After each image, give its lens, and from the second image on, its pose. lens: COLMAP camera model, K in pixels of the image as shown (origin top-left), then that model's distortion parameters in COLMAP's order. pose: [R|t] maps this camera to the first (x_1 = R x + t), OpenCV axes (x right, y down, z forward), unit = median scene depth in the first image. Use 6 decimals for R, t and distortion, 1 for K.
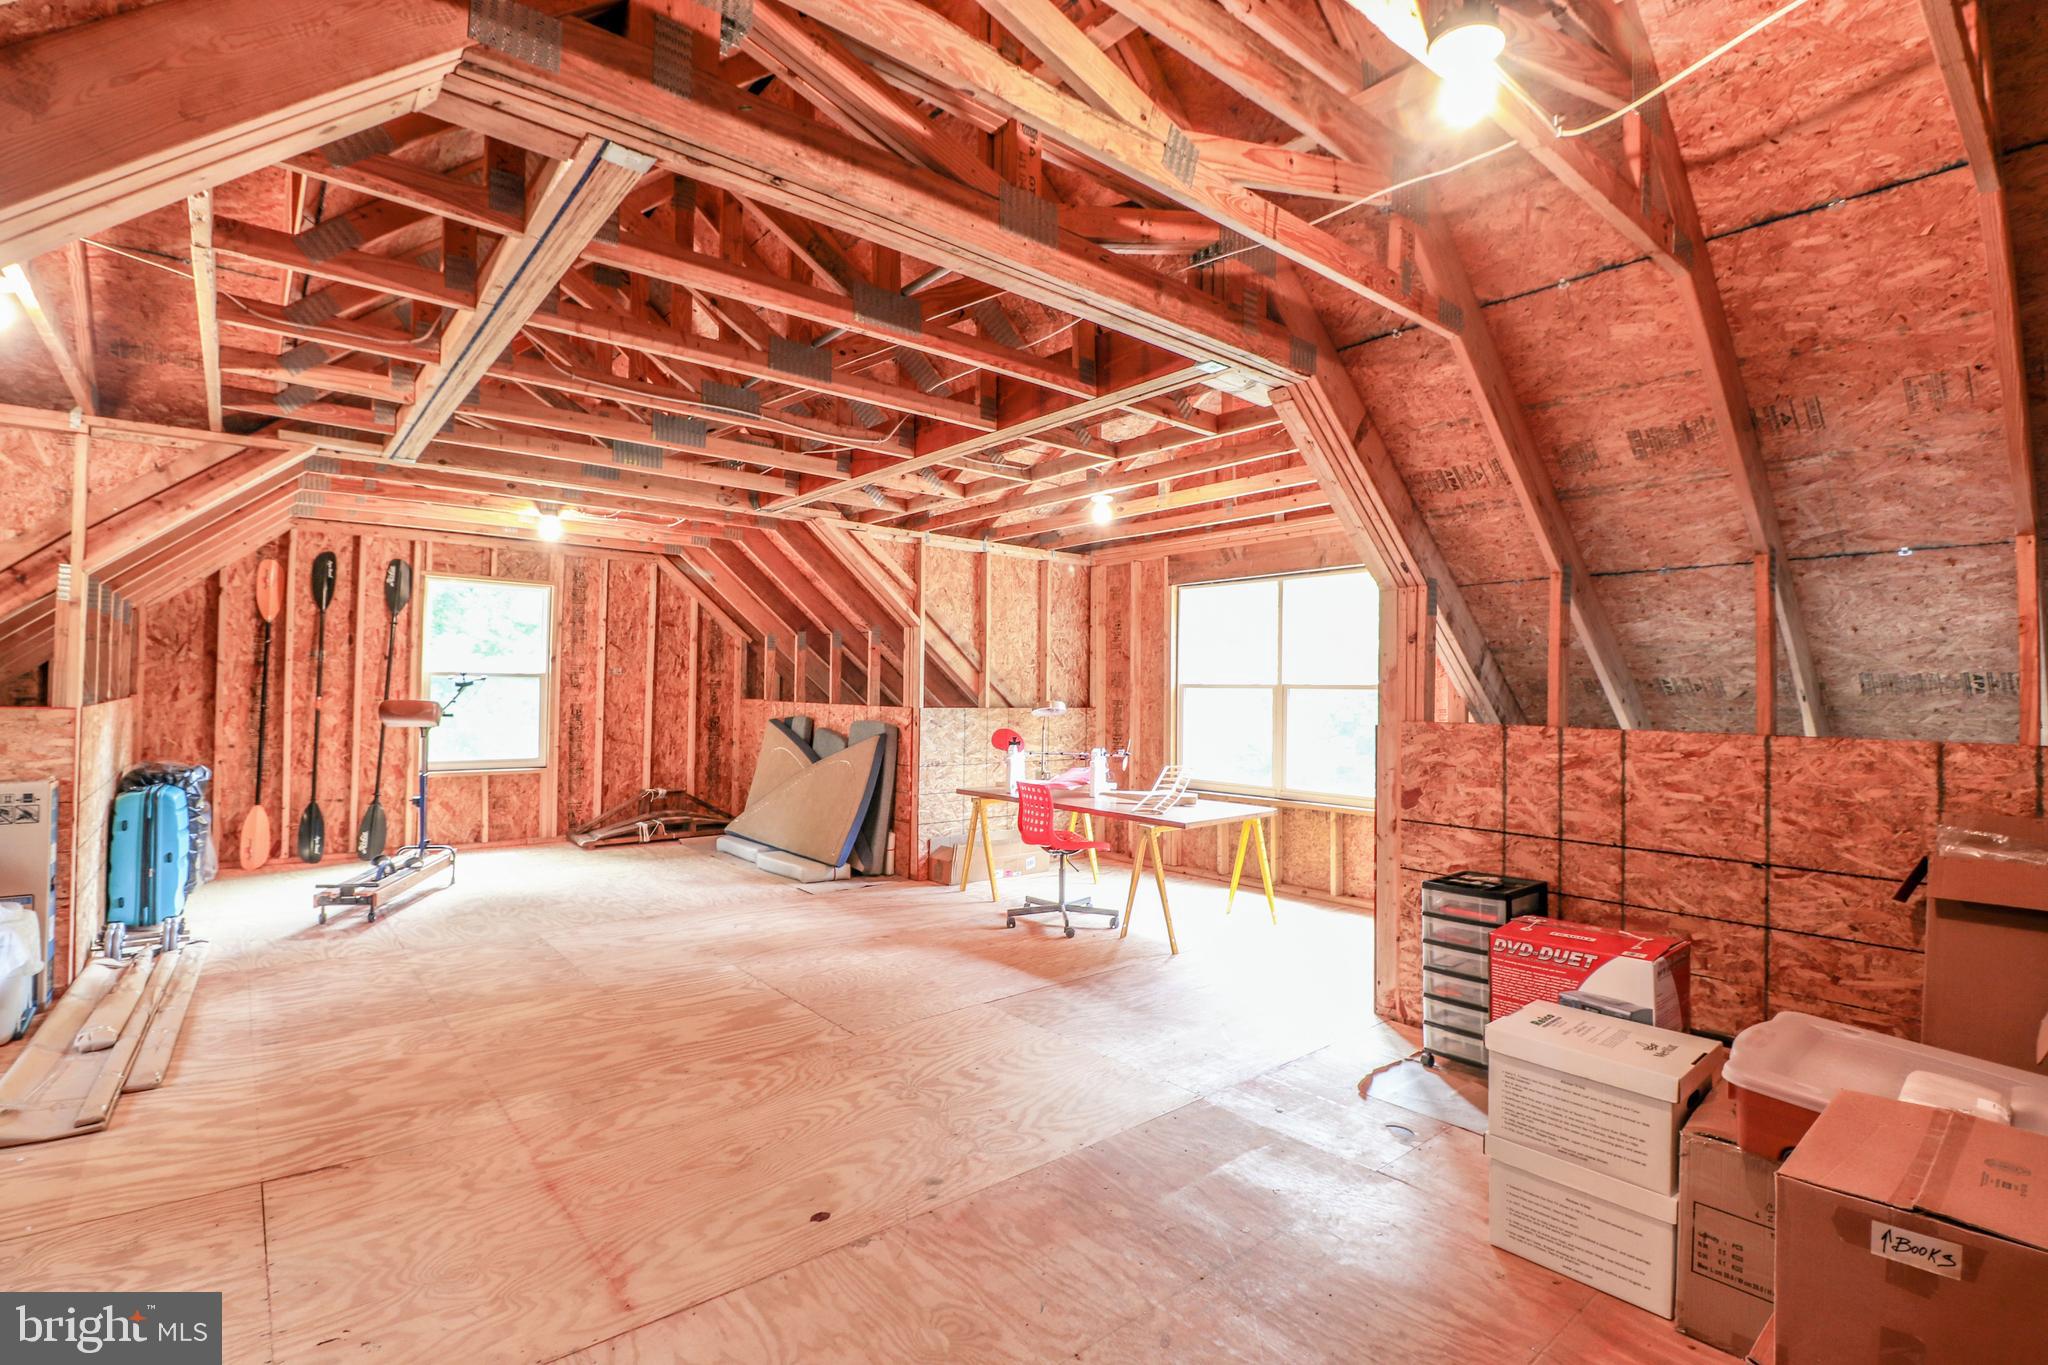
lens RADIAL K [[960.8, 0, 1029.0], [0, 960.8, 671.9], [0, 0, 1]] dist [0.025294, -0.022289]
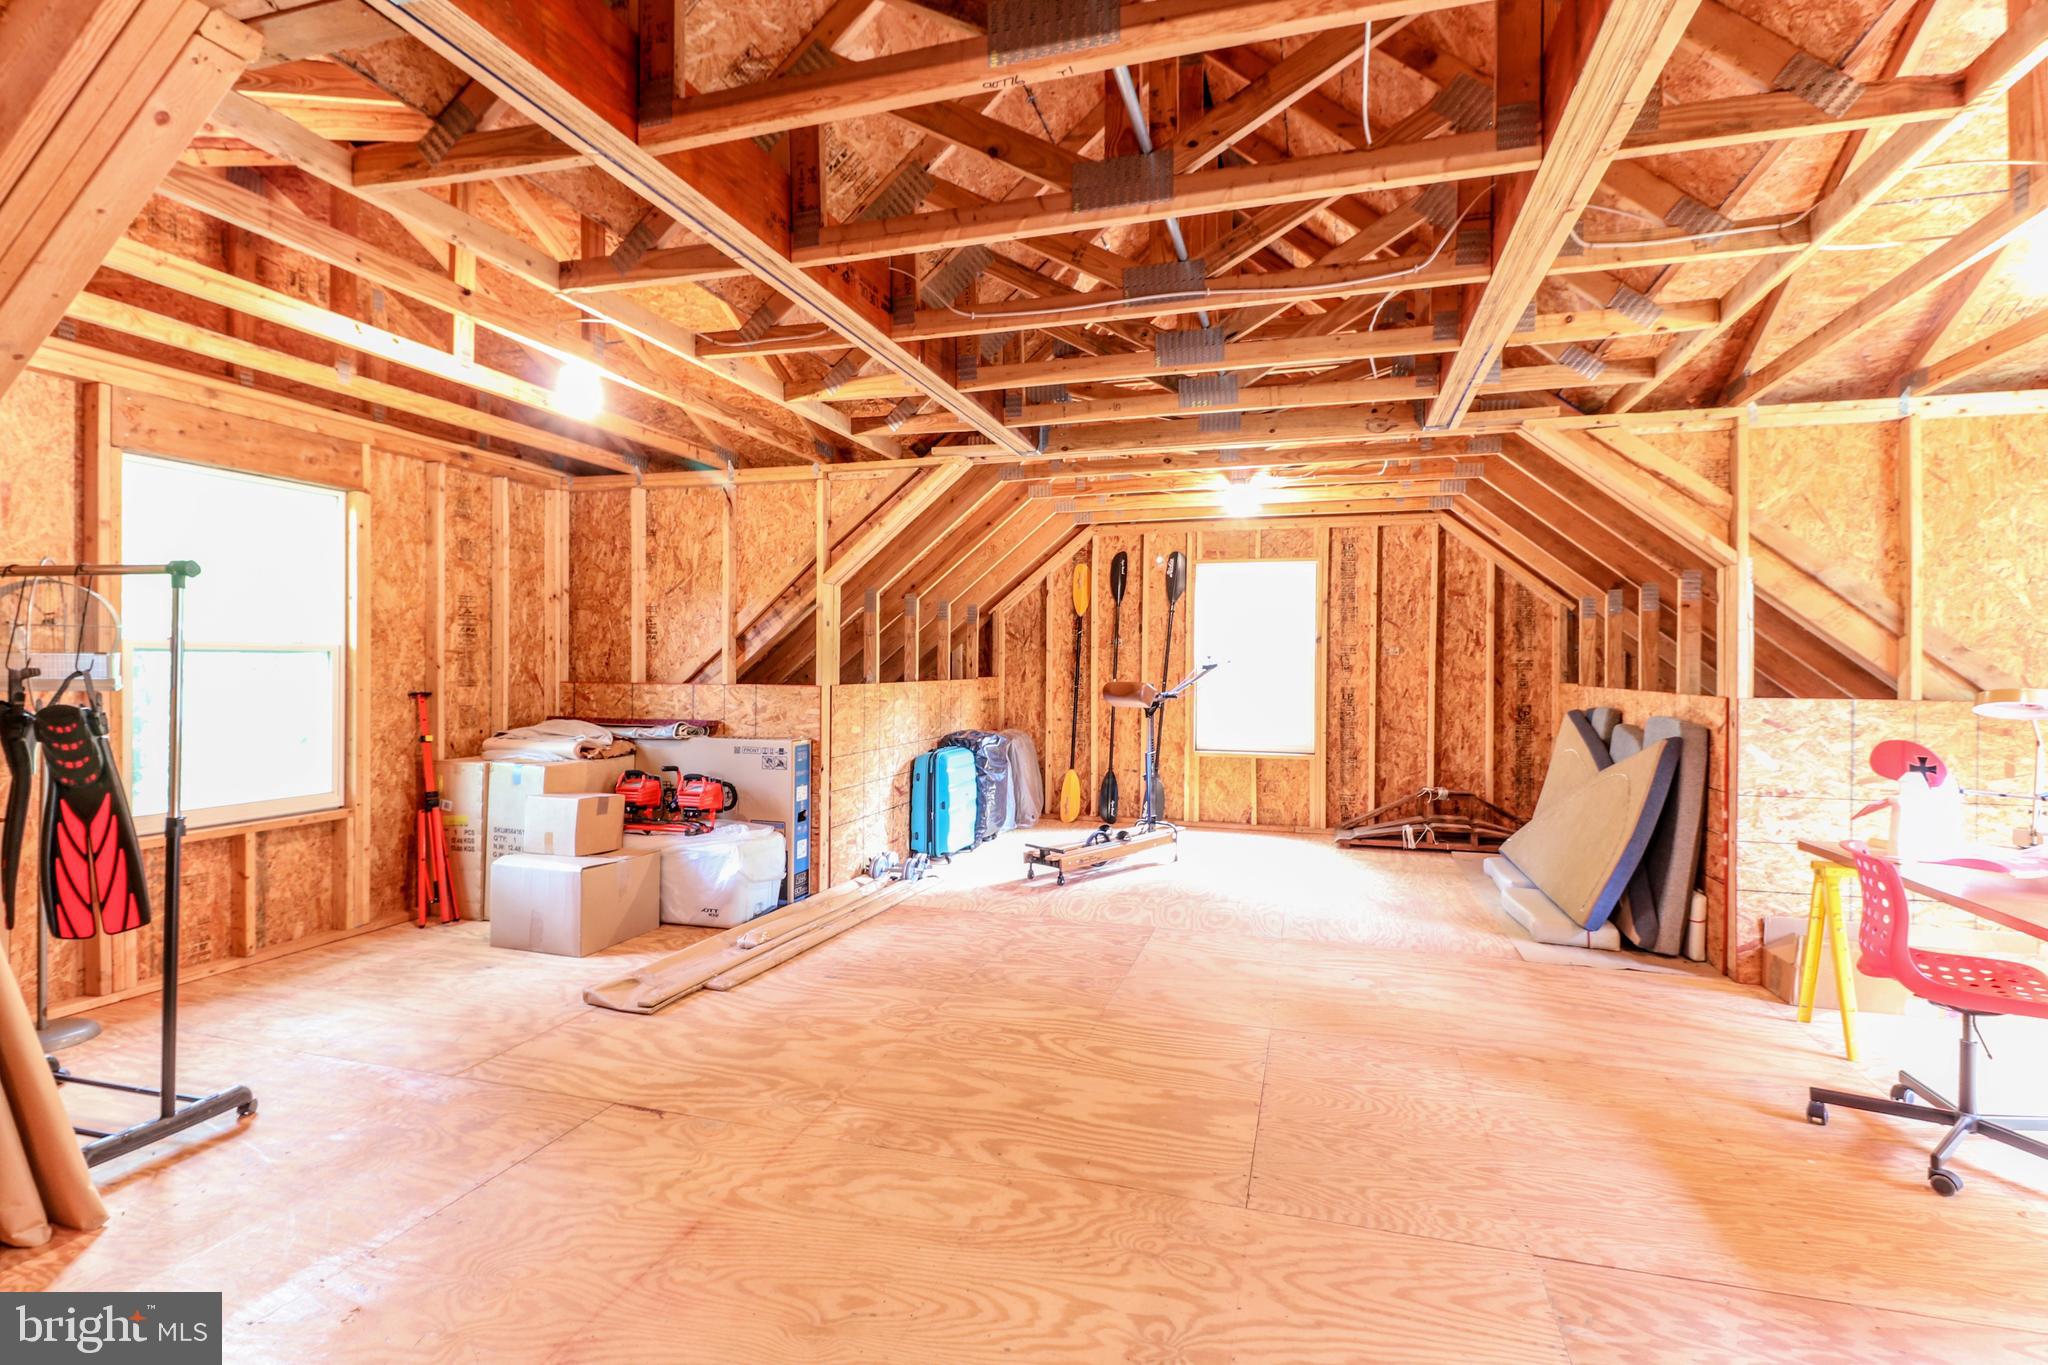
lens RADIAL K [[946.9, 0, 1027.7], [0, 946.9, 670.4], [0, 0, 1]] dist [0.019535, -0.012287]
pose [[0.539773, -0.007683, -0.841776, 0.159339], [0.018946, 0.999816, 0.003024, 0.010227], [0.841598, -0.017581, 0.539819, 0.314226]]
